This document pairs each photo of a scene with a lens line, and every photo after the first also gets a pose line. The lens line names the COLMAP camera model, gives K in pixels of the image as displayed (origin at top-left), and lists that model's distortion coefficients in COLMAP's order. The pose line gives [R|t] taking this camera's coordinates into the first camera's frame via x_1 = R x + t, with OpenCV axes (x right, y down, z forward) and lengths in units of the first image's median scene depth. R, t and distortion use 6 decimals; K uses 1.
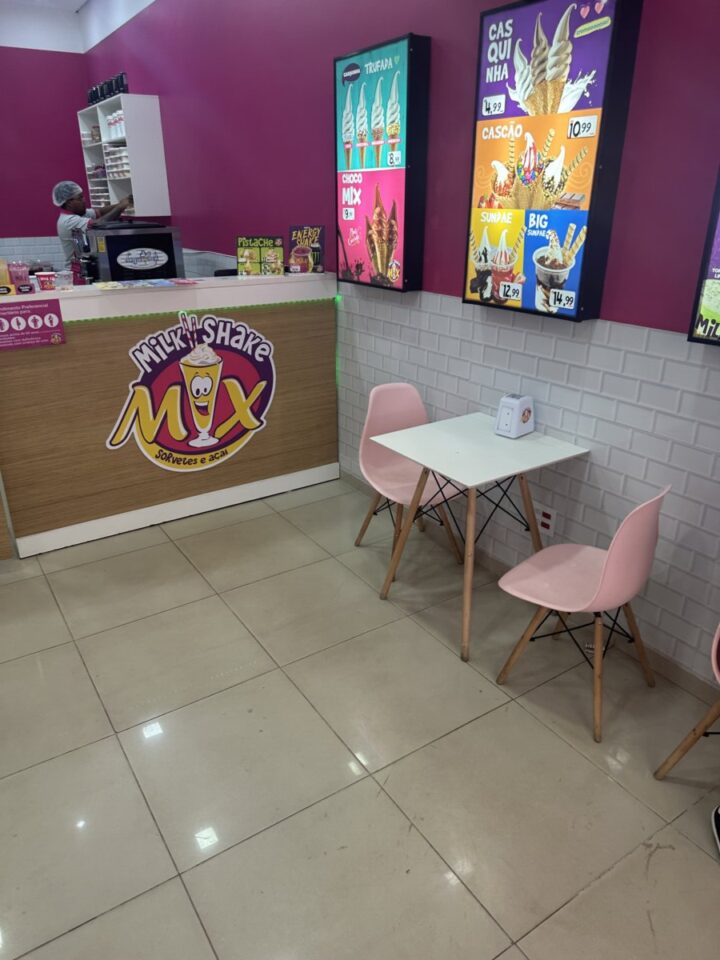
lens RADIAL K [[670.6, 0, 353.4], [0, 670.6, 475.3], [0, 0, 1]] dist [0.137021, -0.237090]
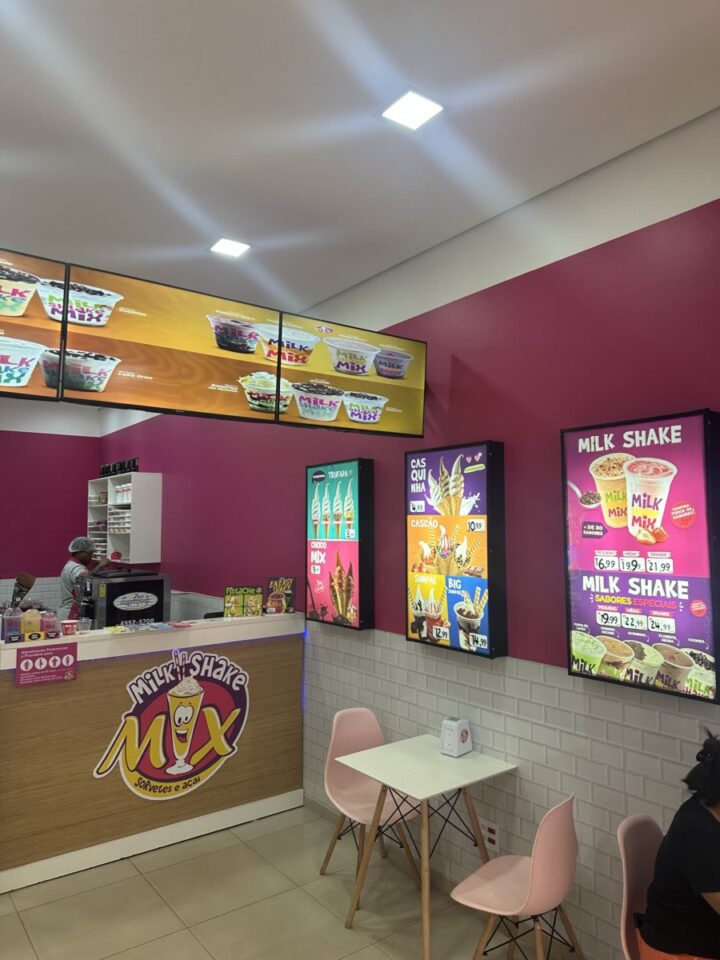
lens RADIAL K [[670.6, 0, 353.4], [0, 670.6, 475.3], [0, 0, 1]] dist [0.137021, -0.237090]
pose [[0.998141, 0.006062, 0.060643, -0.015344], [0.021864, 0.893189, -0.449150, 0.032899], [-0.056889, 0.449641, 0.891396, -0.241483]]
